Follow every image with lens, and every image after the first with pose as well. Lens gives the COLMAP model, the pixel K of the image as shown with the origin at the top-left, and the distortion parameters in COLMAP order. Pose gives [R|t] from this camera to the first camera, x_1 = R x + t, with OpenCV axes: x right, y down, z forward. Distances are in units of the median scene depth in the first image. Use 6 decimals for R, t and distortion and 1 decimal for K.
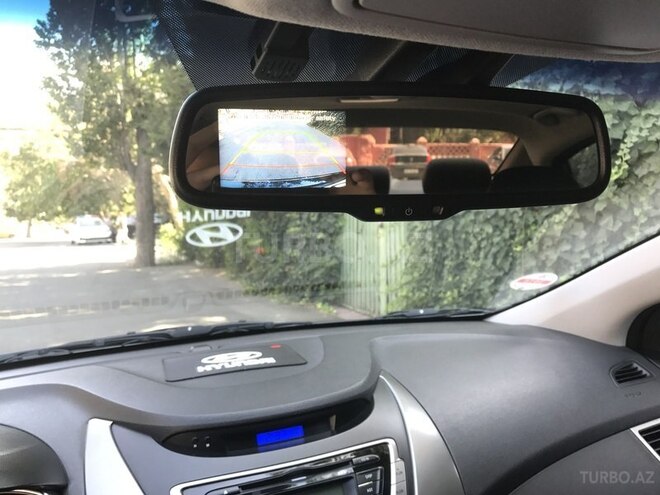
lens RADIAL K [[545.1, 0, 330.2], [0, 545.1, 245.1], [0, 0, 1]] dist [0.010789, -0.002583]
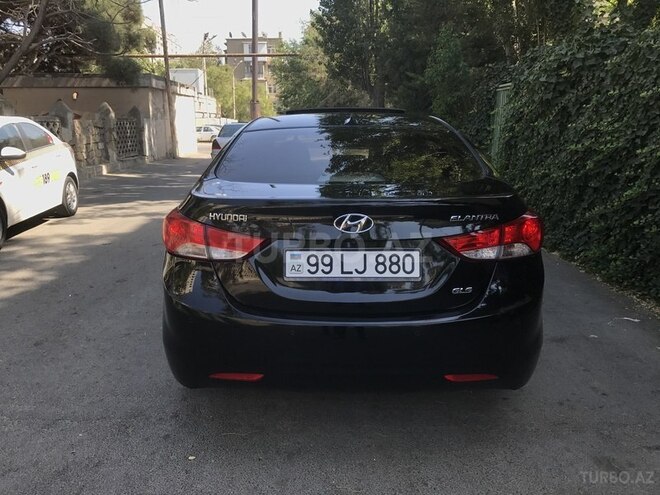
lens RADIAL K [[545.1, 0, 330.2], [0, 545.1, 245.1], [0, 0, 1]] dist [0.010789, -0.002583]
pose [[0.904630, 0.118375, -0.409429, 0.135393], [-0.048461, 0.982994, 0.177130, 0.003565], [0.423433, -0.140396, 0.894982, -0.275812]]
